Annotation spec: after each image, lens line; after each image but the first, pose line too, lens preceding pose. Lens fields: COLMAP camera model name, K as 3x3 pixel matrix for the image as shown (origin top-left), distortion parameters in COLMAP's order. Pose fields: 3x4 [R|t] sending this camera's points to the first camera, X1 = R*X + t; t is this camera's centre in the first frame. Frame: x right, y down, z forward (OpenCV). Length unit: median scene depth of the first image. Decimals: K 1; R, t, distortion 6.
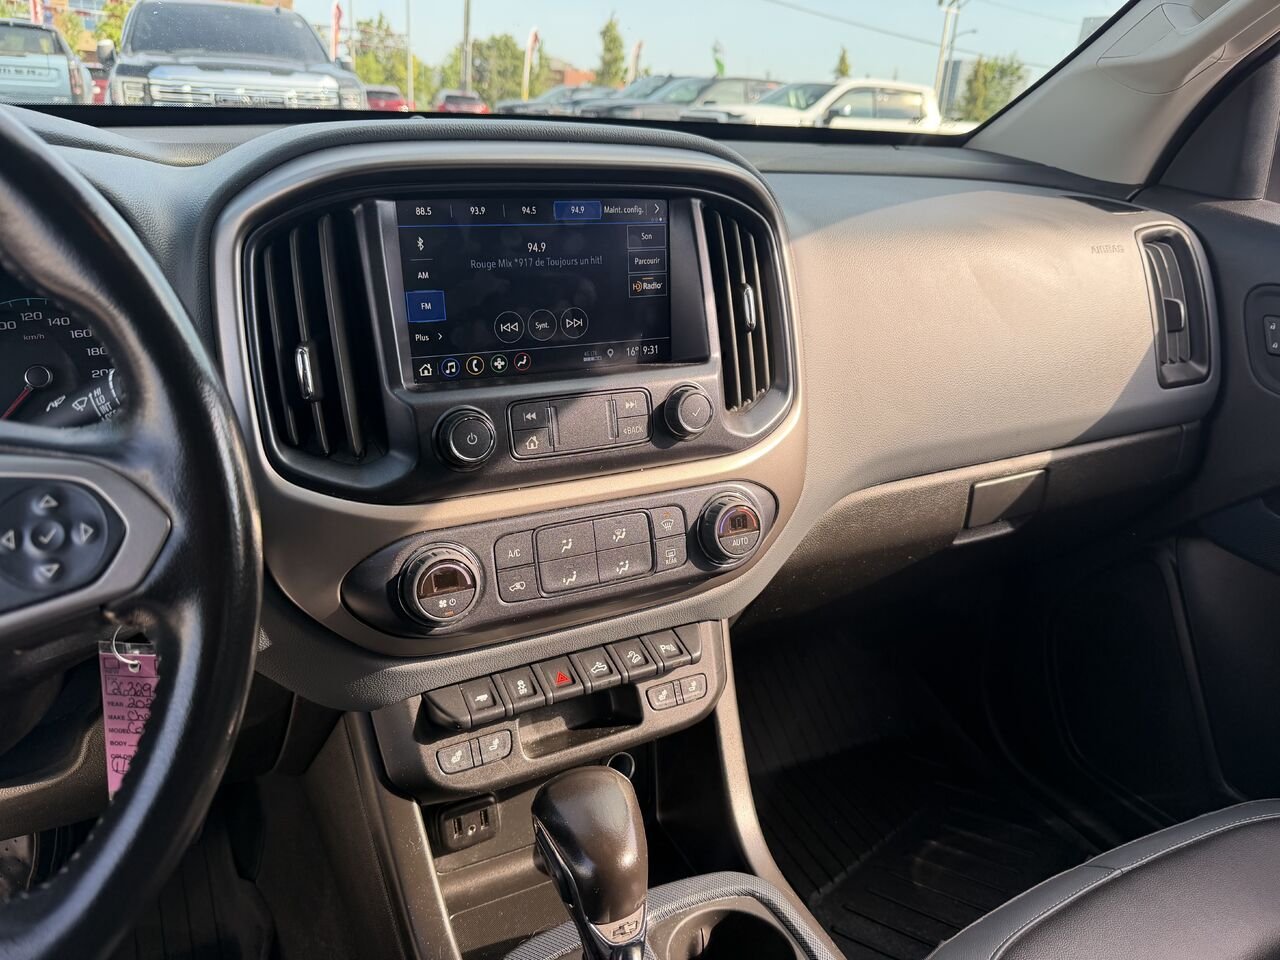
lens RADIAL K [[901.2, 0, 645.2], [0, 901.2, 475.7], [0, 0, 1]] dist [0.104364, -0.181853]
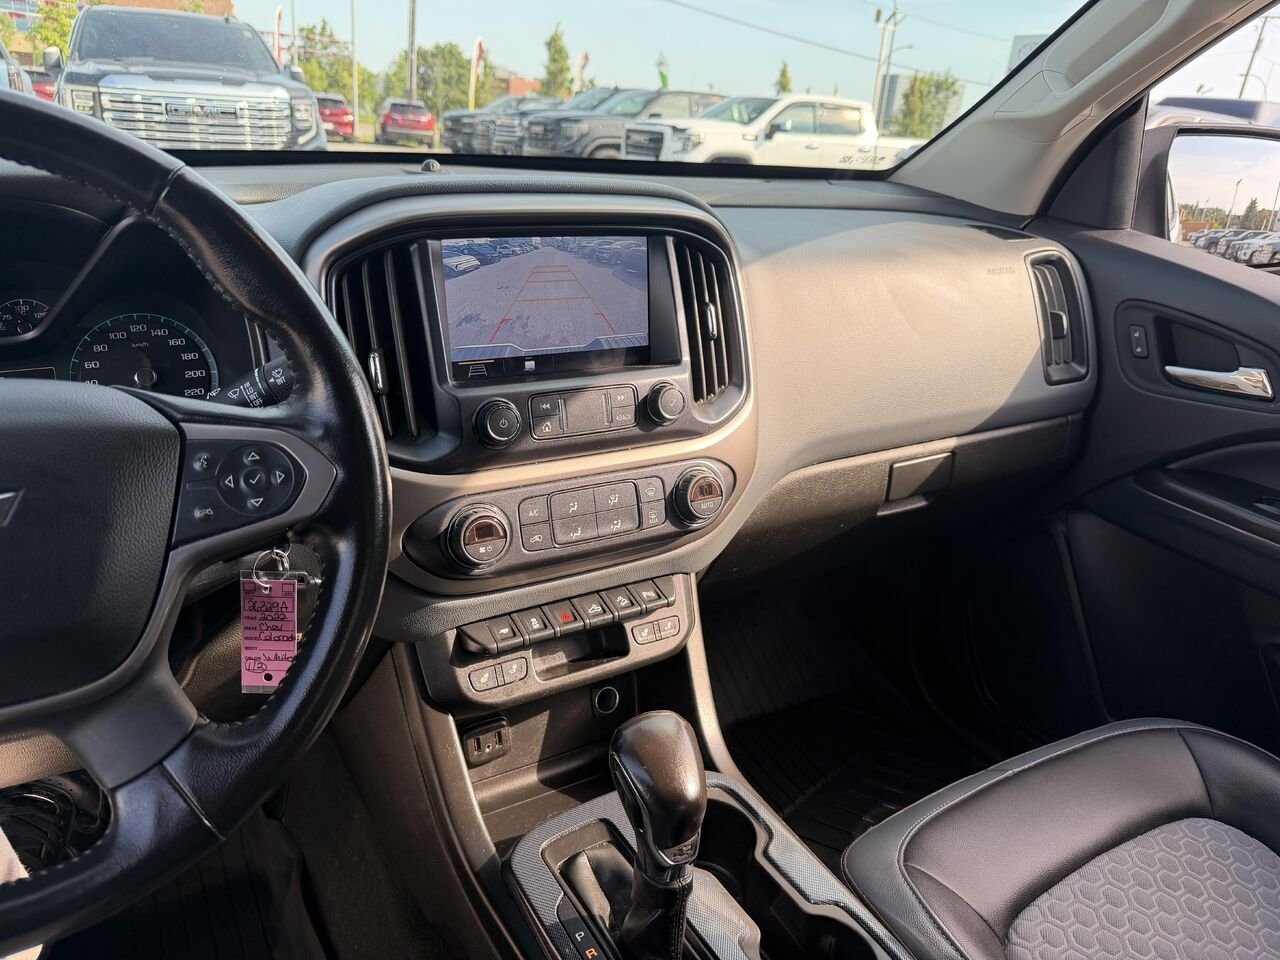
lens RADIAL K [[913.3, 0, 635.3], [0, 913.3, 472.0], [0, 0, 1]] dist [0.098782, -0.158345]
pose [[0.998772, -0.008535, 0.048808, -0.051260], [0.009174, 0.999875, -0.012874, 0.037046], [-0.048692, 0.013306, 0.998725, -0.247787]]
